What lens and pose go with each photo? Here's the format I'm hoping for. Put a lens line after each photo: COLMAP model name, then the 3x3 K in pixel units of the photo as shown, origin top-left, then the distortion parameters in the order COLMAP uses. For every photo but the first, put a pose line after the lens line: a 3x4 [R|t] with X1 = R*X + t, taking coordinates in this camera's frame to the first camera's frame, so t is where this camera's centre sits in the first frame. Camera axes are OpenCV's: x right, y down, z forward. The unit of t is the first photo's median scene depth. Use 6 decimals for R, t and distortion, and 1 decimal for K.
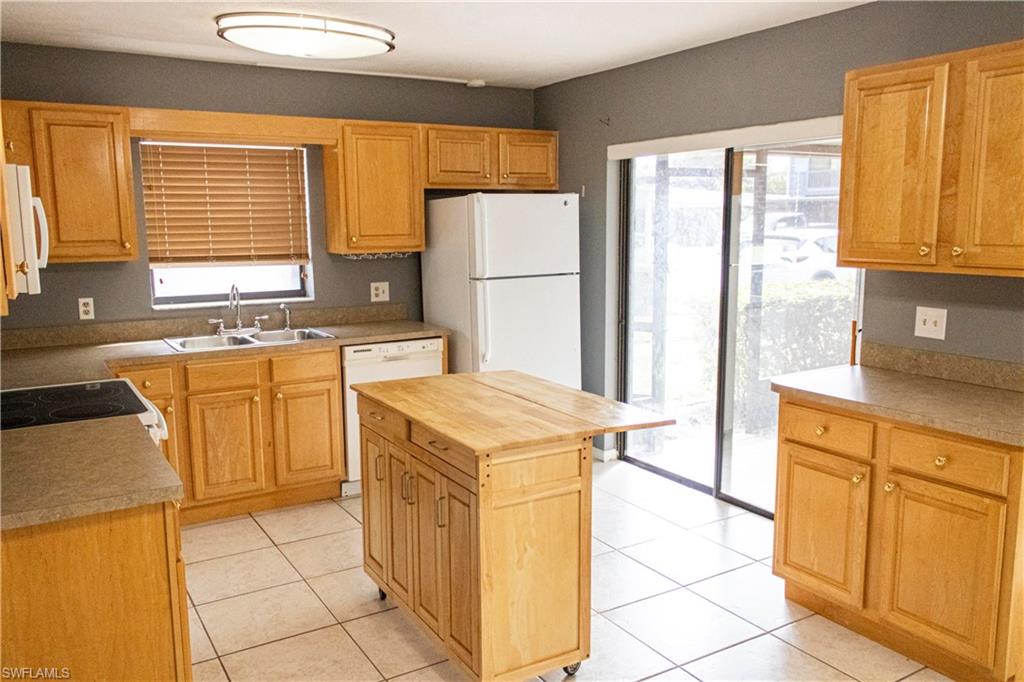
lens RADIAL K [[815.5, 0, 511.9], [0, 815.5, 336.9], [0, 0, 1]] dist [0.023471, -0.012822]
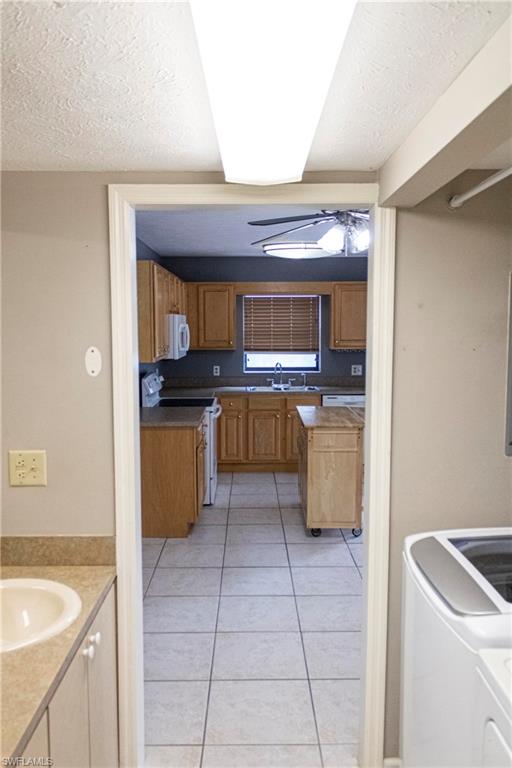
lens RADIAL K [[611.6, 0, 255.2], [0, 611.6, 387.7], [0, 0, 1]] dist [0.023471, -0.012822]
pose [[0.864994, 0.057667, -0.498457, 0.394799], [-0.078817, 0.996658, -0.021471, 0.038207], [0.495553, 0.057859, 0.866648, -0.379995]]
